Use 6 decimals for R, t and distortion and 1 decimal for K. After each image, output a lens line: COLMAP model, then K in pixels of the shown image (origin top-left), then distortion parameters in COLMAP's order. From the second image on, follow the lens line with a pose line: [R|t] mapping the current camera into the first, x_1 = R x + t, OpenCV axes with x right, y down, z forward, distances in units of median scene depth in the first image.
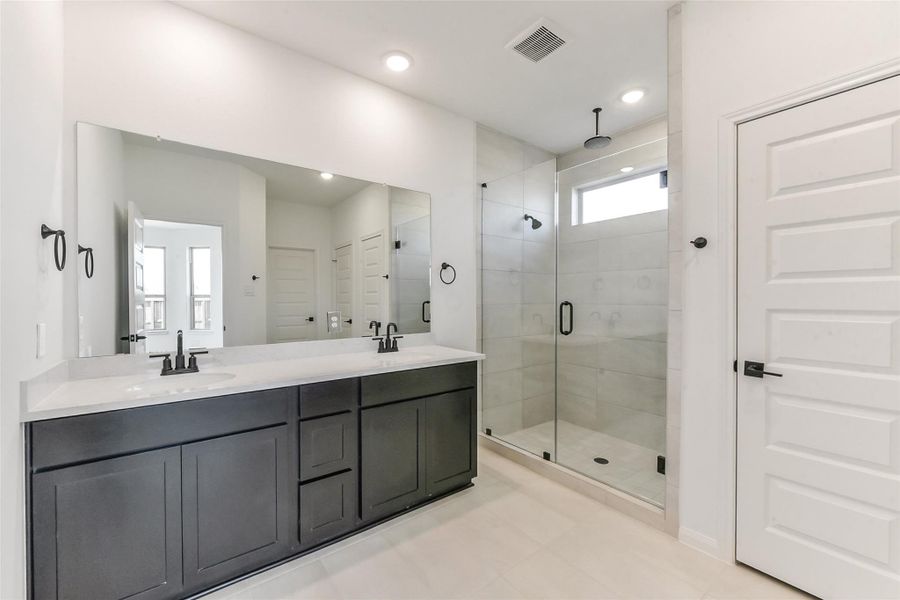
lens RADIAL K [[350.6, 0, 453.0], [0, 350.6, 300.0], [0, 0, 1]] dist [0.001459, -0.000779]
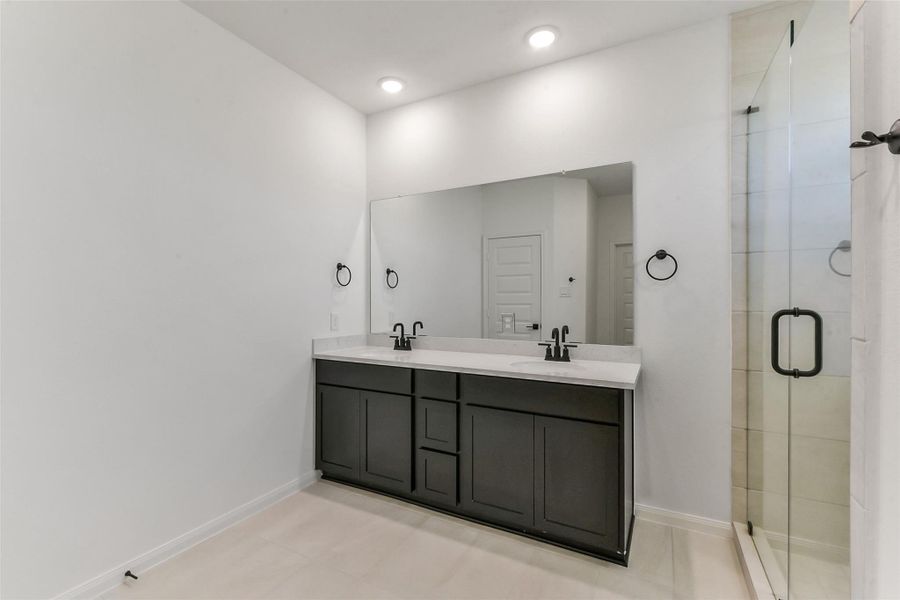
lens RADIAL K [[401.1, 0, 452.9], [0, 401.1, 299.5], [0, 0, 1]] dist [-0.013278, -0.000812]
pose [[0.420706, 0.002058, -0.907195, 0.629326], [-0.004878, 0.999988, 0.000007, -0.005607], [0.907184, 0.004423, 0.420711, 0.342364]]
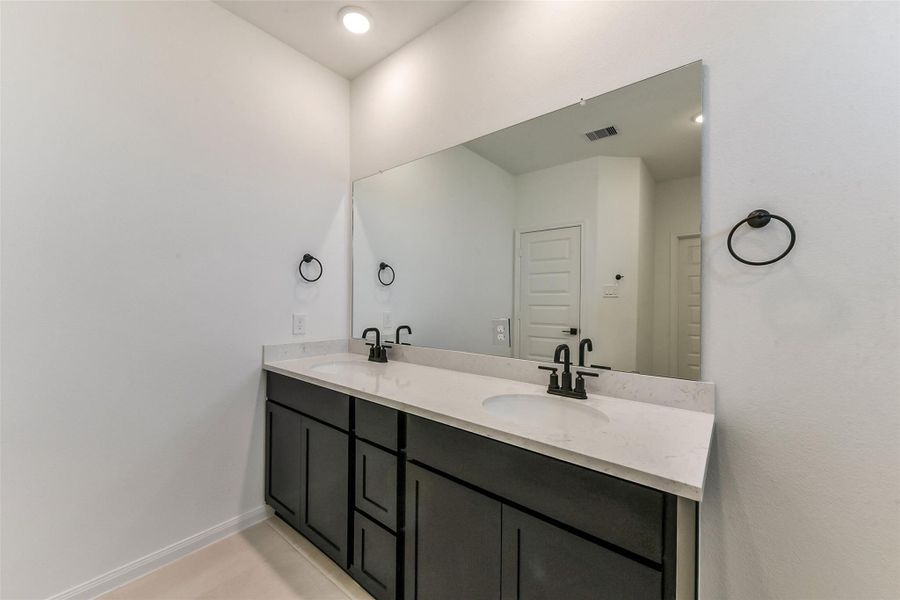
lens RADIAL K [[350.6, 0, 452.0], [0, 350.6, 302.4], [0, 0, 1]] dist [0.001459, -0.000779]
pose [[0.239184, 0.012000, -0.970900, 0.324223], [-0.014141, 0.999861, 0.008875, -0.005081], [0.970871, 0.011606, 0.239320, 0.694599]]
